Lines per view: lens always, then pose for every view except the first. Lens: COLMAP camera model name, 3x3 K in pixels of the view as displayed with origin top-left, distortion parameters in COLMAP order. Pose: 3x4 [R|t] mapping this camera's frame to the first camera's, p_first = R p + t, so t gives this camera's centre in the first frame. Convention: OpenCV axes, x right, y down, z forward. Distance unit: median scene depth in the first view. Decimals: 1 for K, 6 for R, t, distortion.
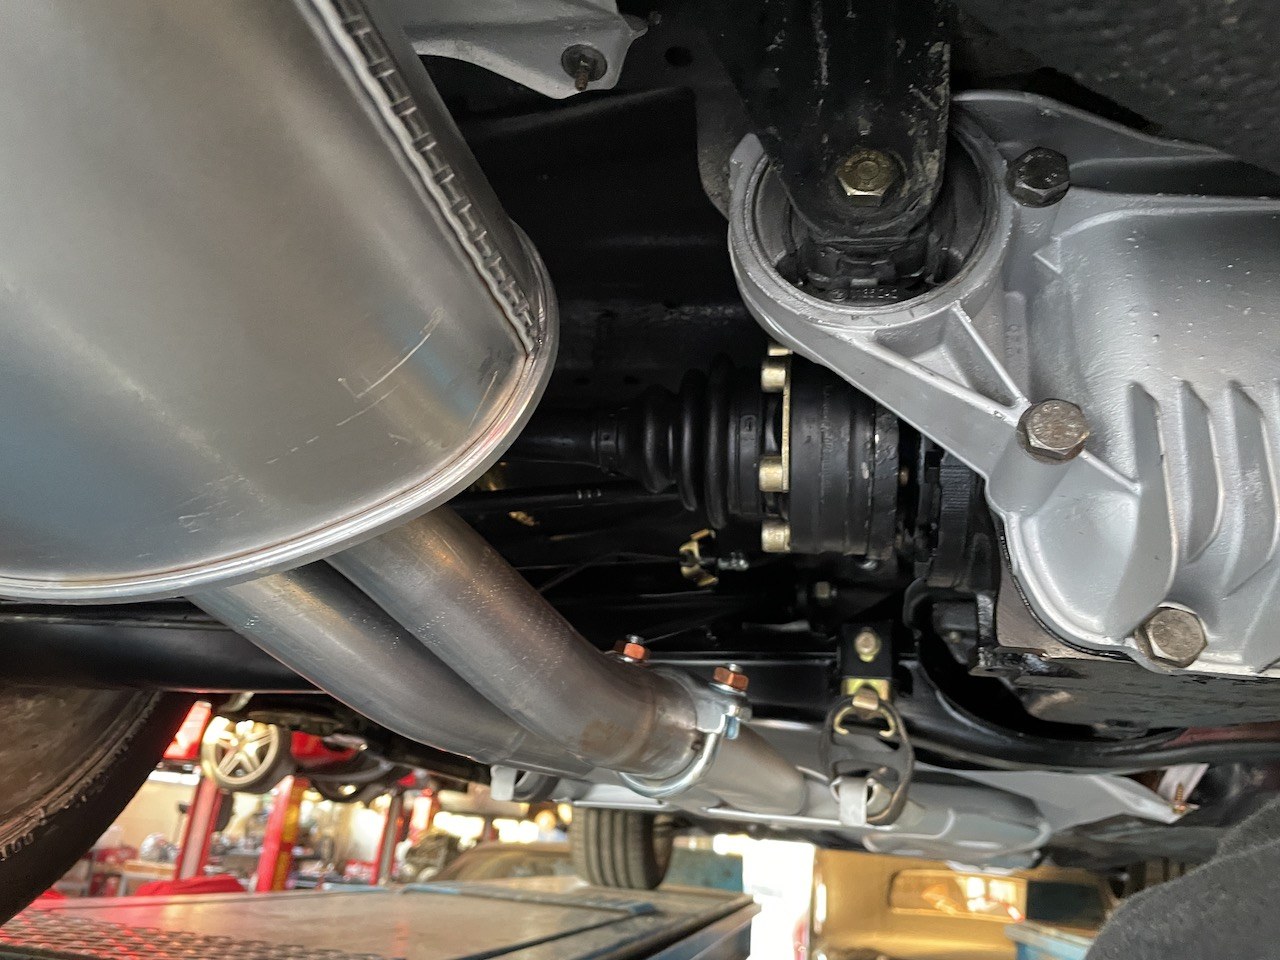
lens RADIAL K [[971.0, 0, 638.1], [0, 971.0, 459.2], [0, 0, 1]] dist [0.033161, -0.000915]
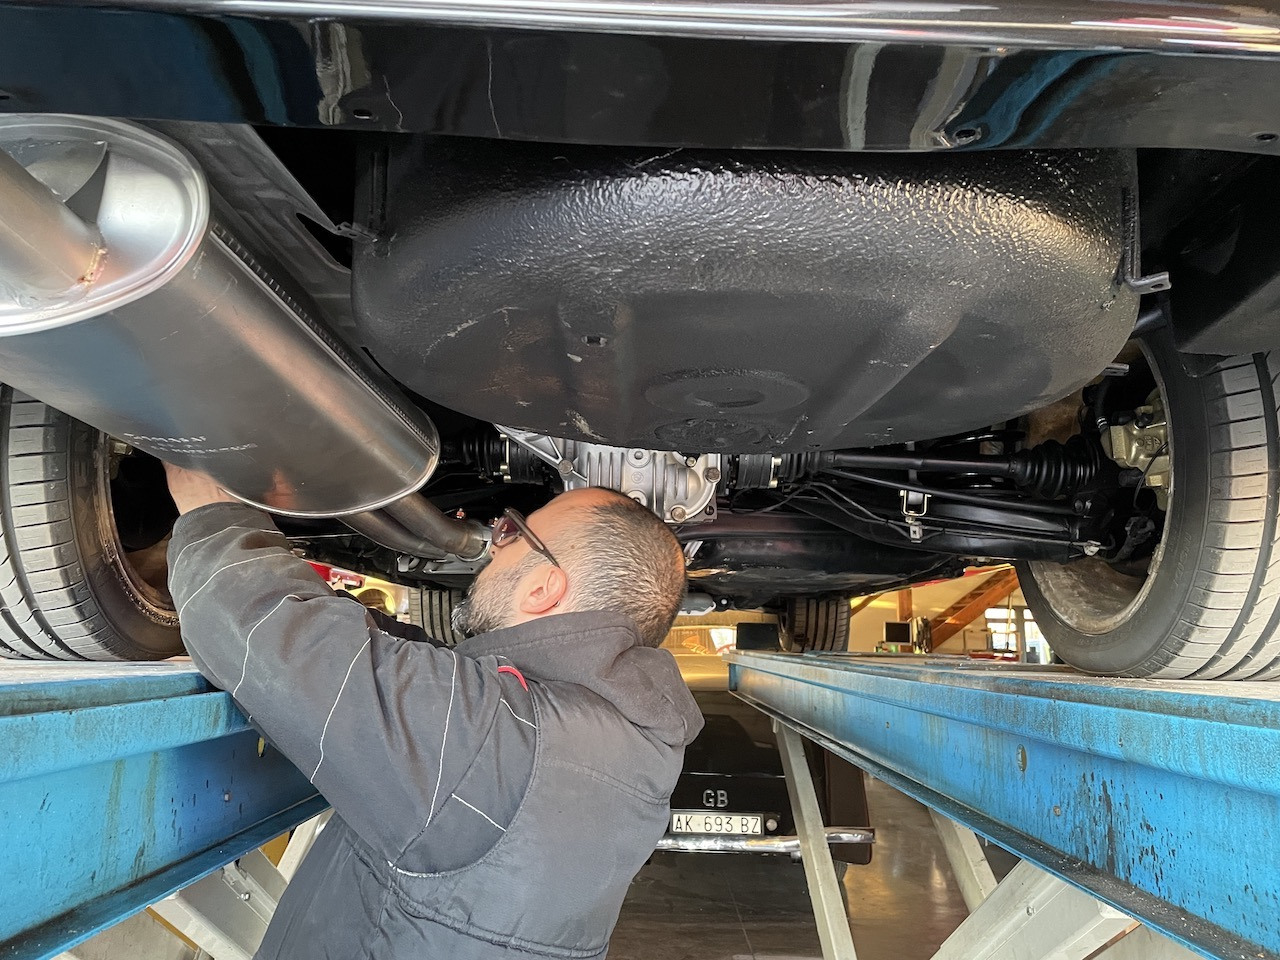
lens RADIAL K [[971.0, 0, 638.1], [0, 971.0, 459.2], [0, 0, 1]] dist [0.033161, -0.000915]
pose [[0.981533, -0.041565, 0.186722, -0.021688], [0.003868, 0.980221, 0.197870, -0.632653], [-0.191253, -0.193493, 0.962280, -2.150788]]
